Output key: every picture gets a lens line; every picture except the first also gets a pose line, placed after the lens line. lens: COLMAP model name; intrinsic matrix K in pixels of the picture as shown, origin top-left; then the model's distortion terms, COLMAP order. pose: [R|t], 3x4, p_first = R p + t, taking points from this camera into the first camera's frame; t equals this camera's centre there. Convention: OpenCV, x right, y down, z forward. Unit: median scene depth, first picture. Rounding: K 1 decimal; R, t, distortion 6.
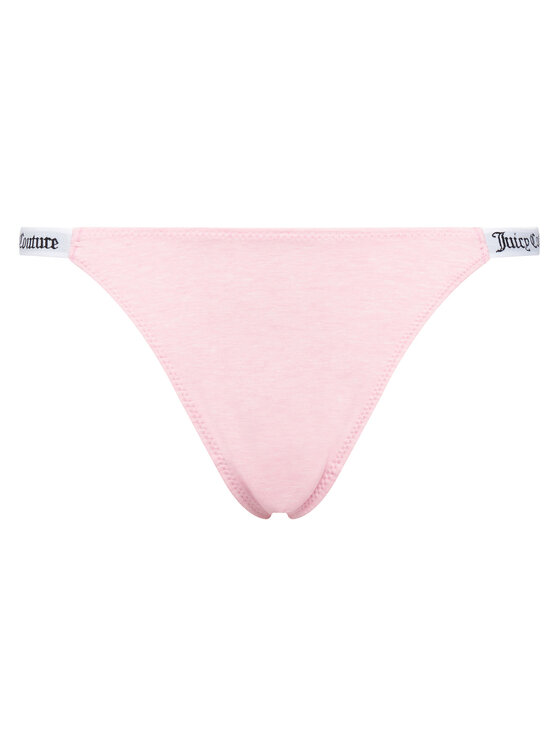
lens RADIAL K [[2122.4, 0, 280.0], [0, 2122.4, 373.0], [0, 0, 1]] dist [4.577653, 0.165218]
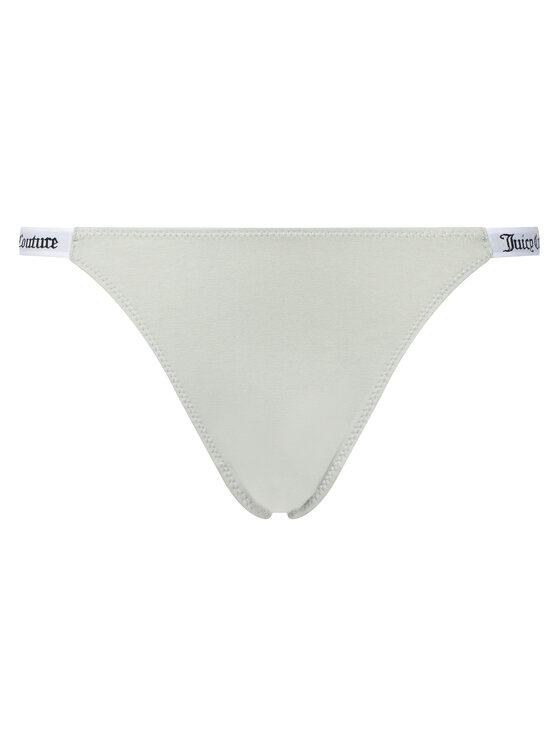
lens RADIAL K [[1190.1, 0, 280.0], [0, 1190.1, 373.0], [0, 0, 1]] dist [1.045992, -0.022832]
pose [[0.997640, 0.010206, -0.067901, 0.037384], [-0.006750, 0.998679, 0.050933, -0.028446], [0.068332, -0.050355, 0.996391, 0.448640]]
